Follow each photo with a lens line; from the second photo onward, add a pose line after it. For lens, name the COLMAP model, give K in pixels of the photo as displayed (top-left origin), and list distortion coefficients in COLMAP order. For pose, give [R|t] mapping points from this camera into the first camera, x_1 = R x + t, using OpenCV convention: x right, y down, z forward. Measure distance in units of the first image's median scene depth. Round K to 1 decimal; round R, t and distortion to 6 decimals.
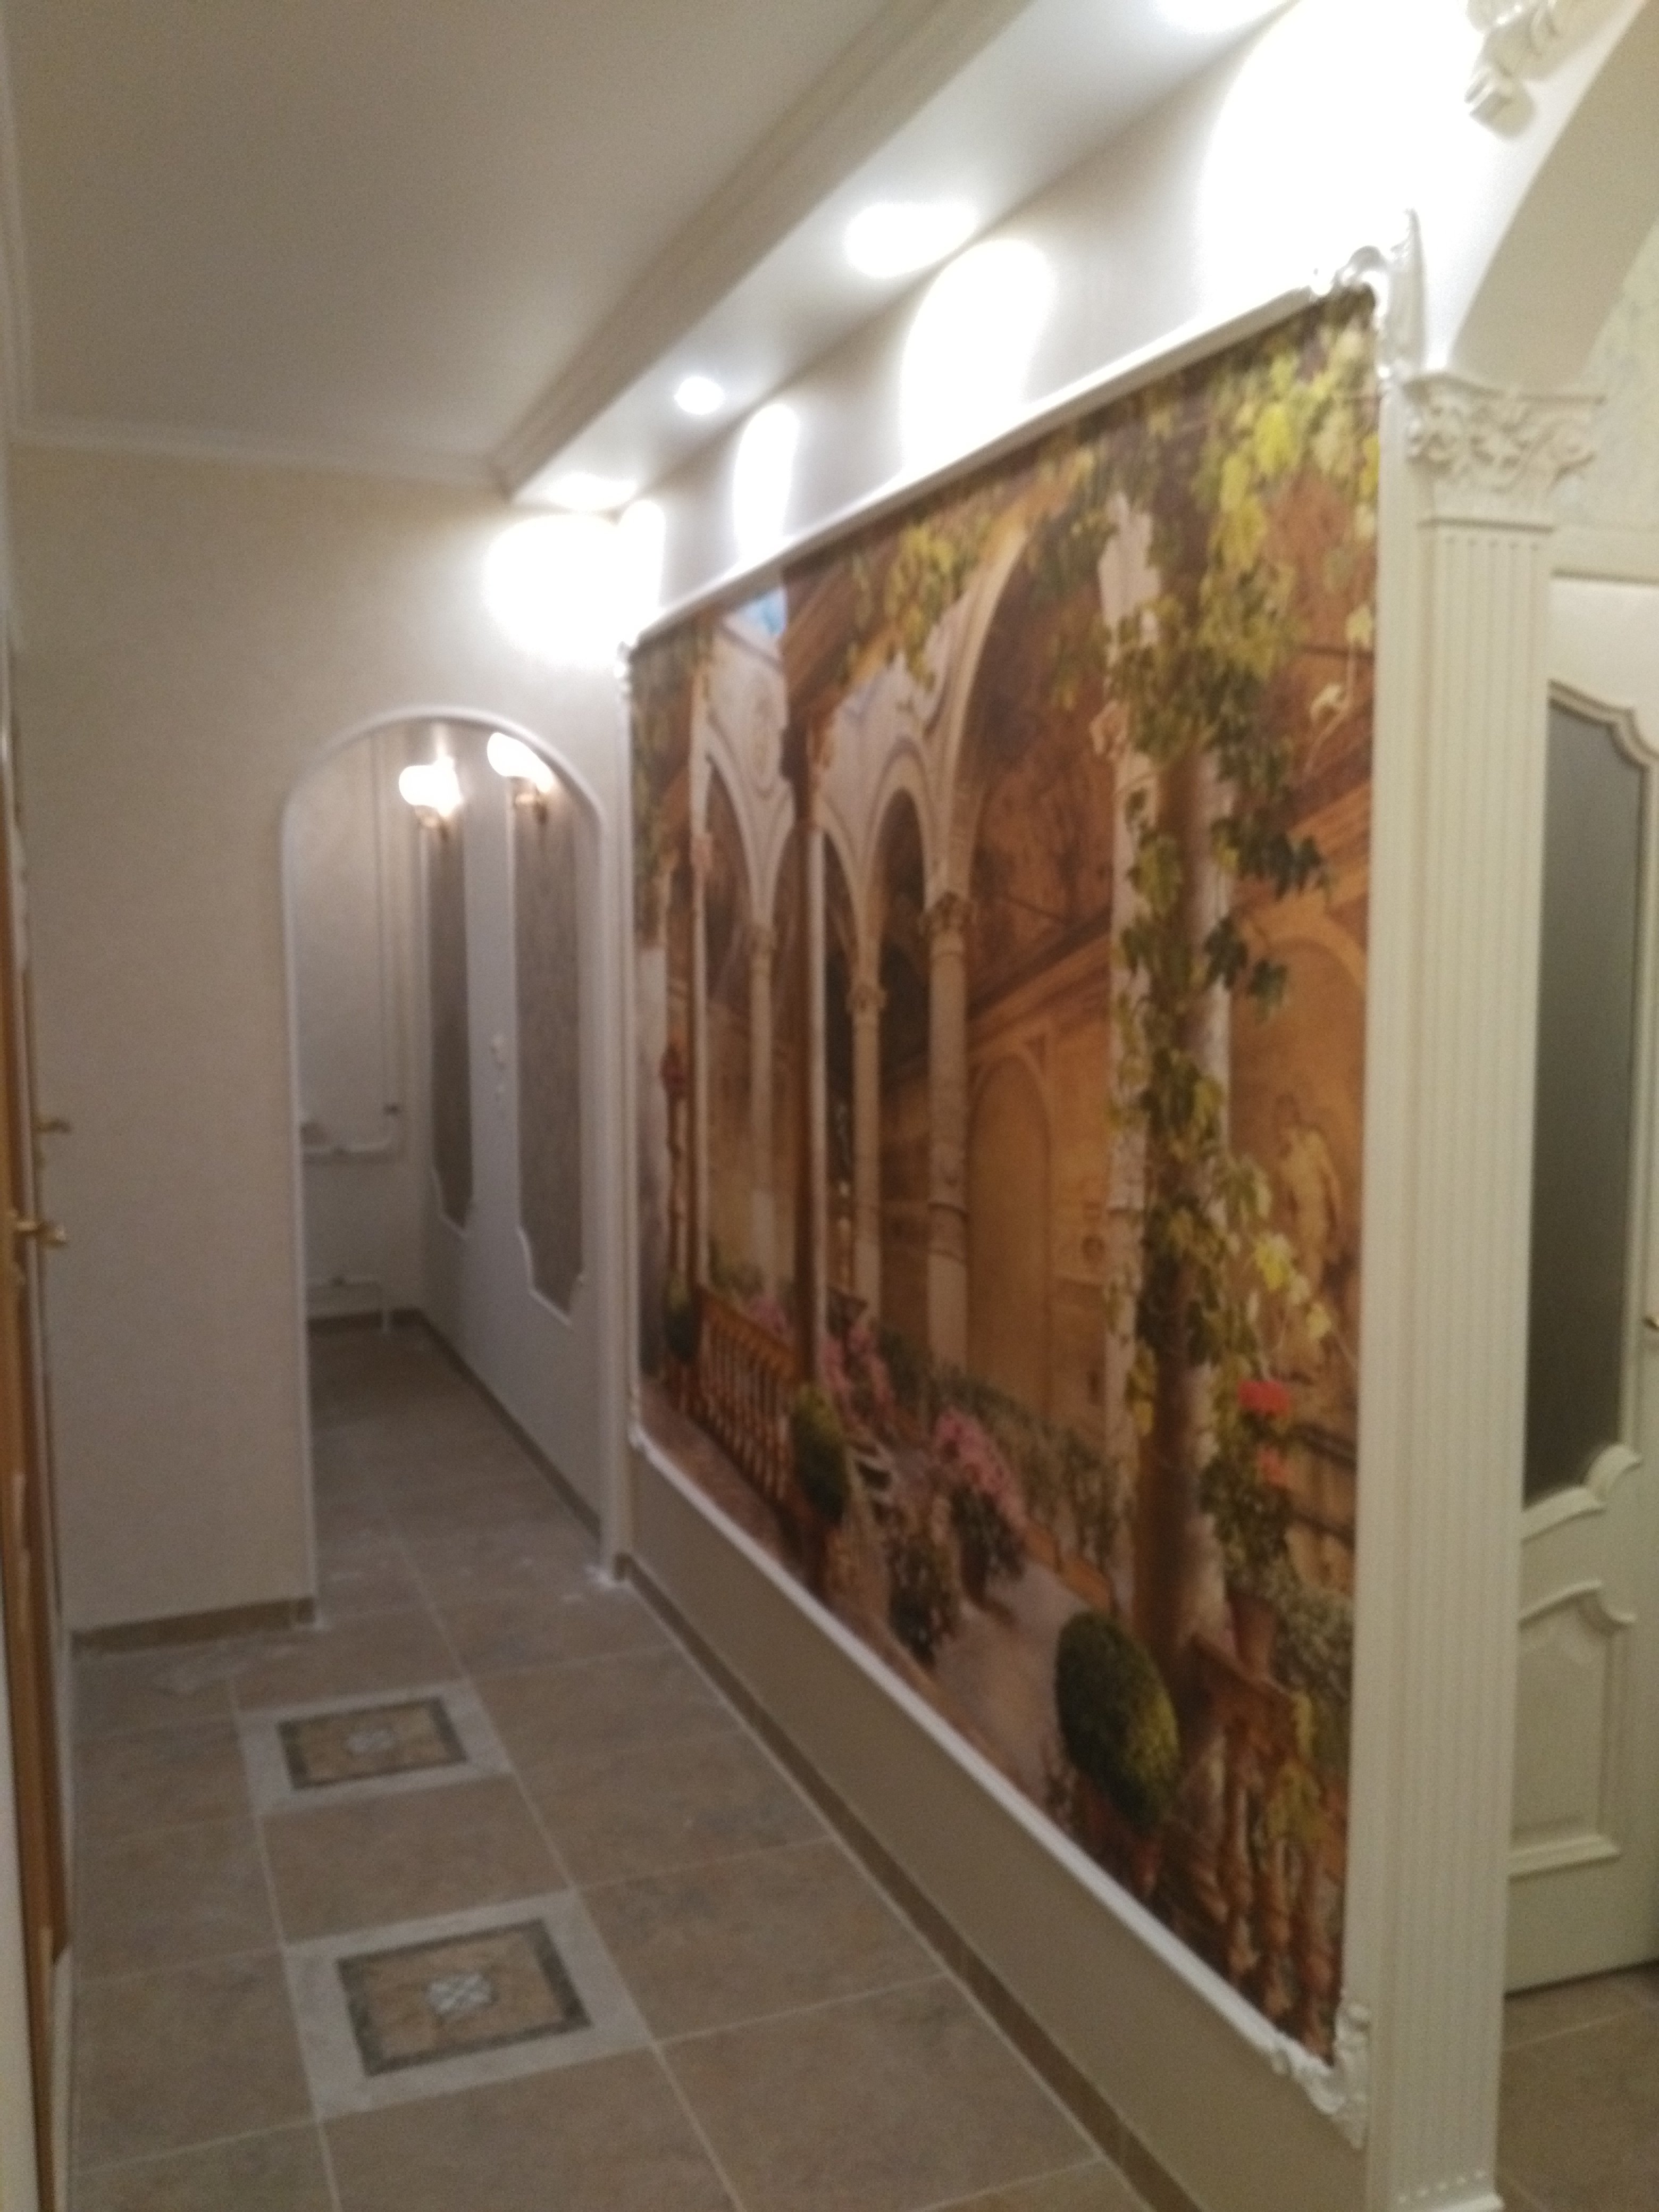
lens RADIAL K [[1887.2, 0, 829.5], [0, 1887.2, 1106.0], [0, 0, 1]] dist [0.132931, -0.273076]
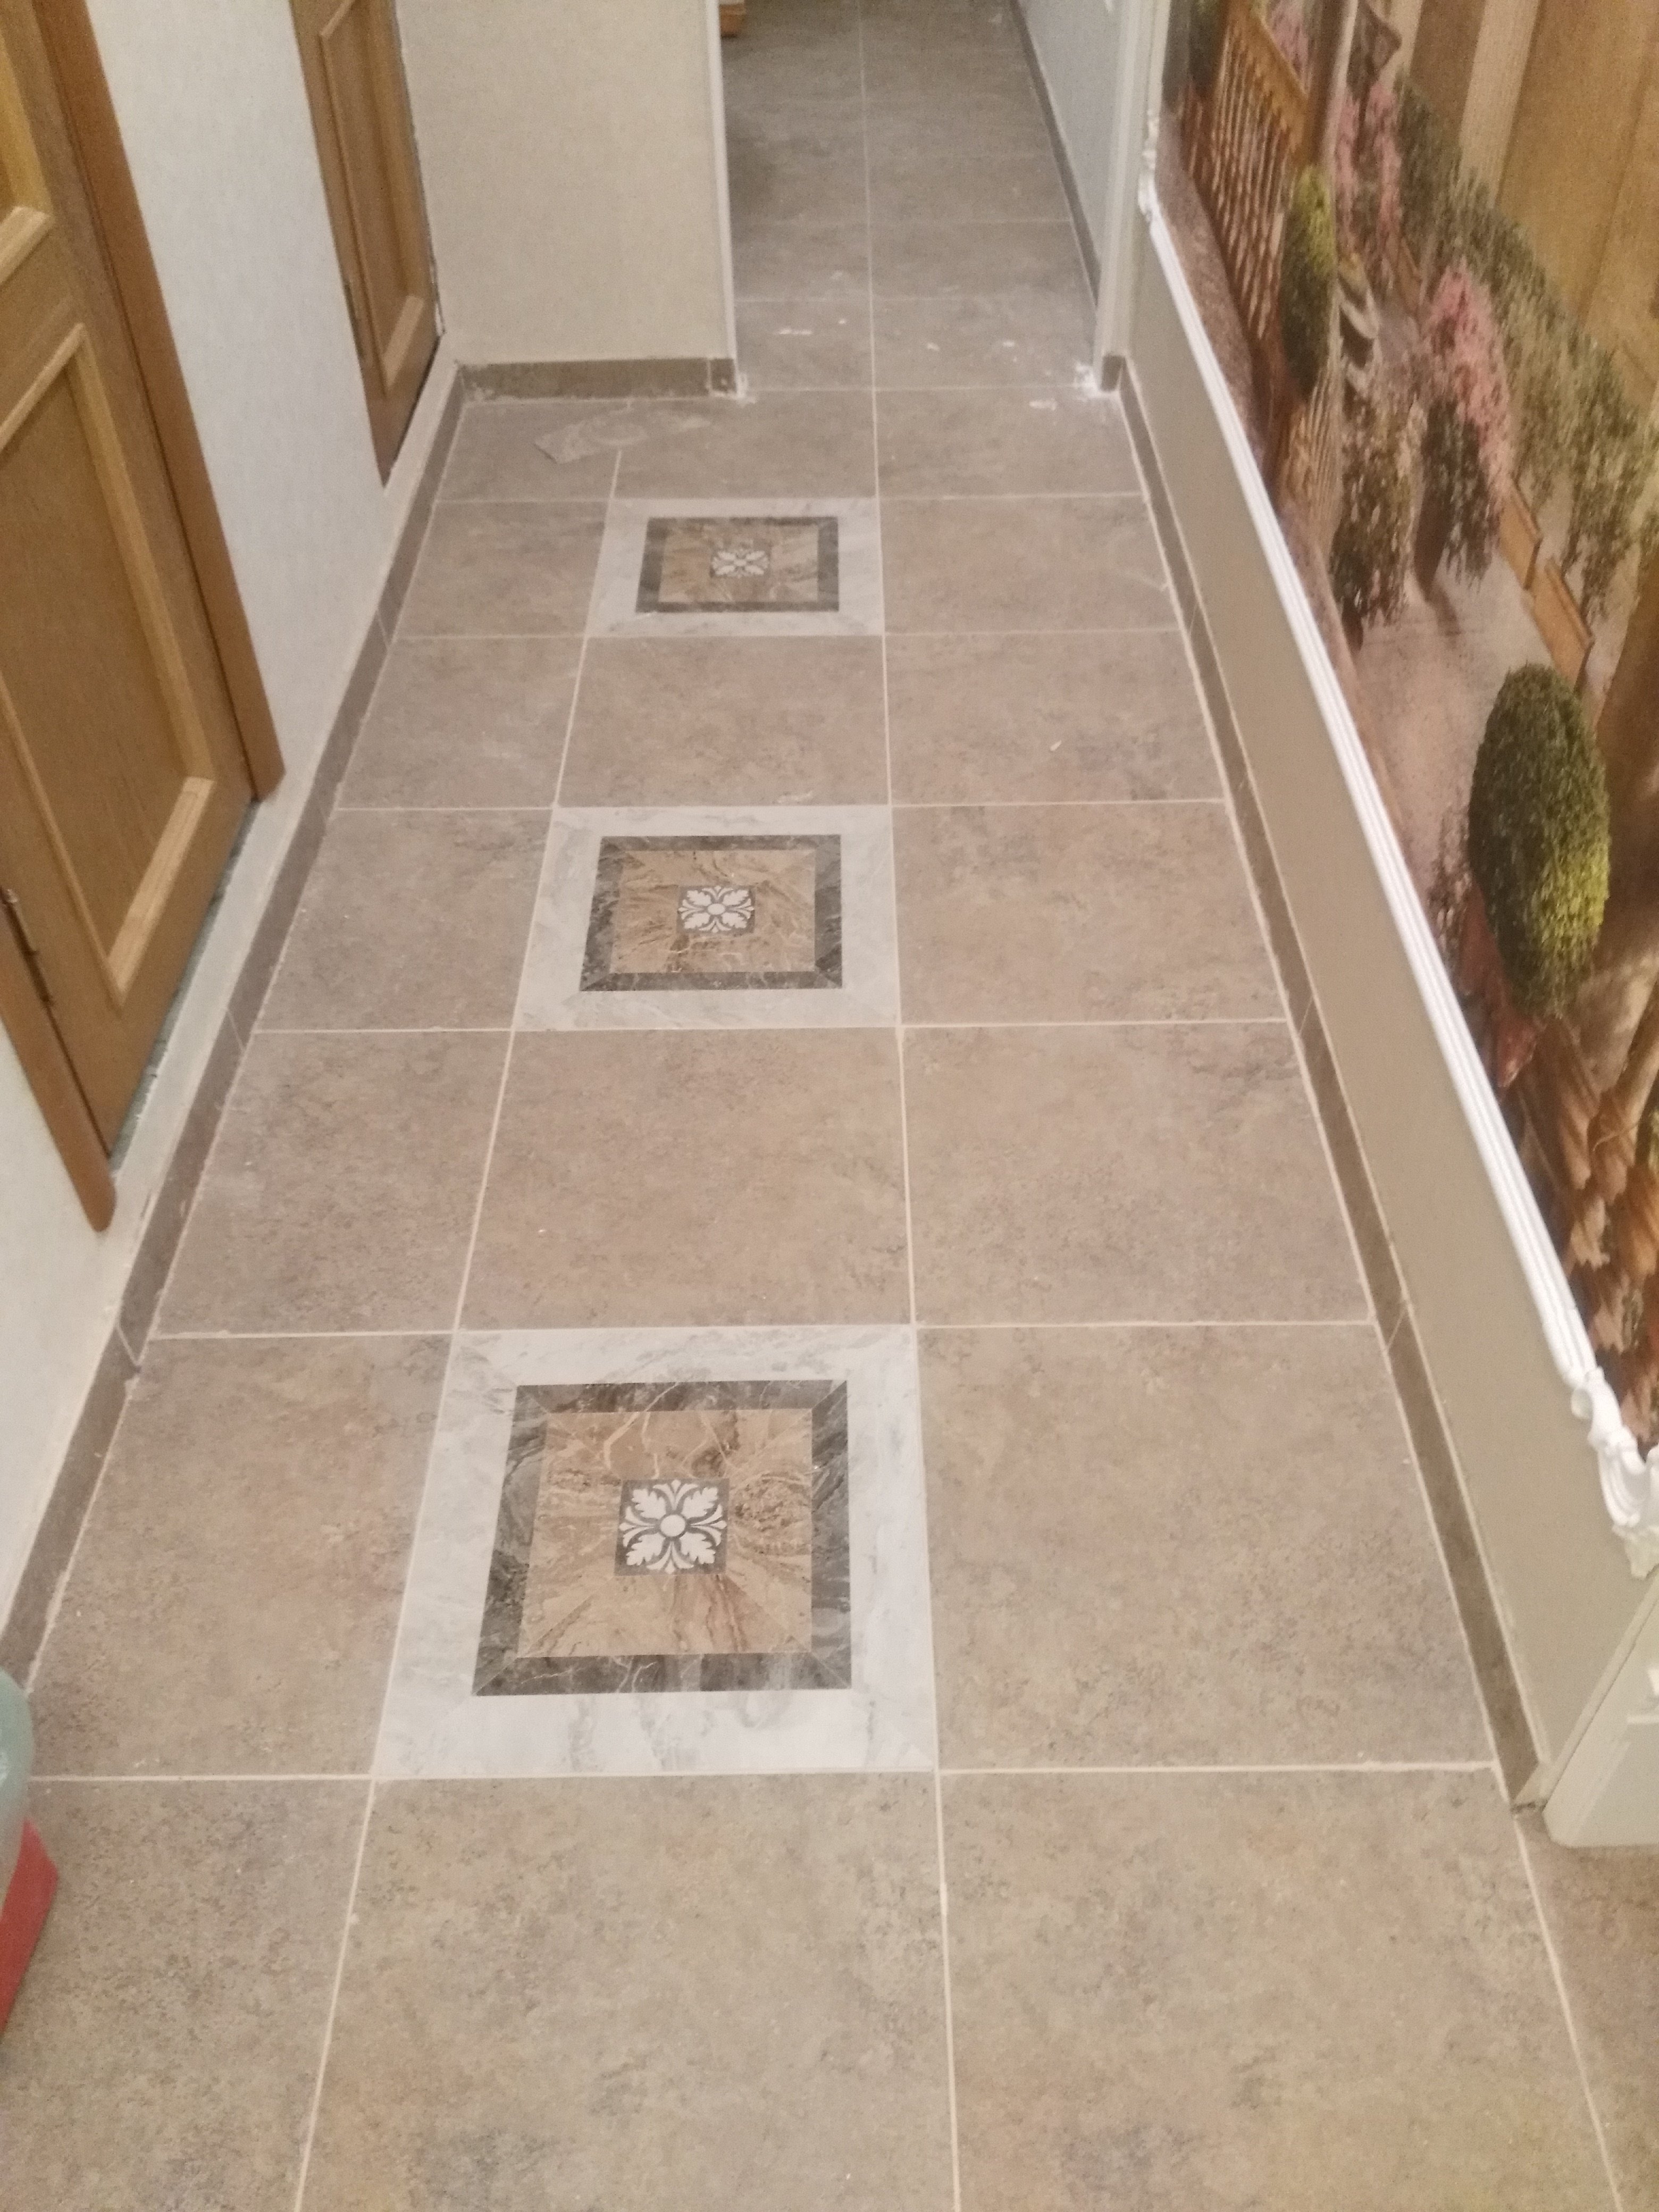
lens RADIAL K [[1846.9, 0, 840.8], [0, 1846.9, 1110.0], [0, 0, 1]] dist [0.119474, -0.246994]
pose [[0.933562, 0.246972, -0.259745, 0.100450], [-0.036232, 0.786017, 0.617142, 0.014506], [0.356580, -0.566730, 0.742744, 0.347573]]
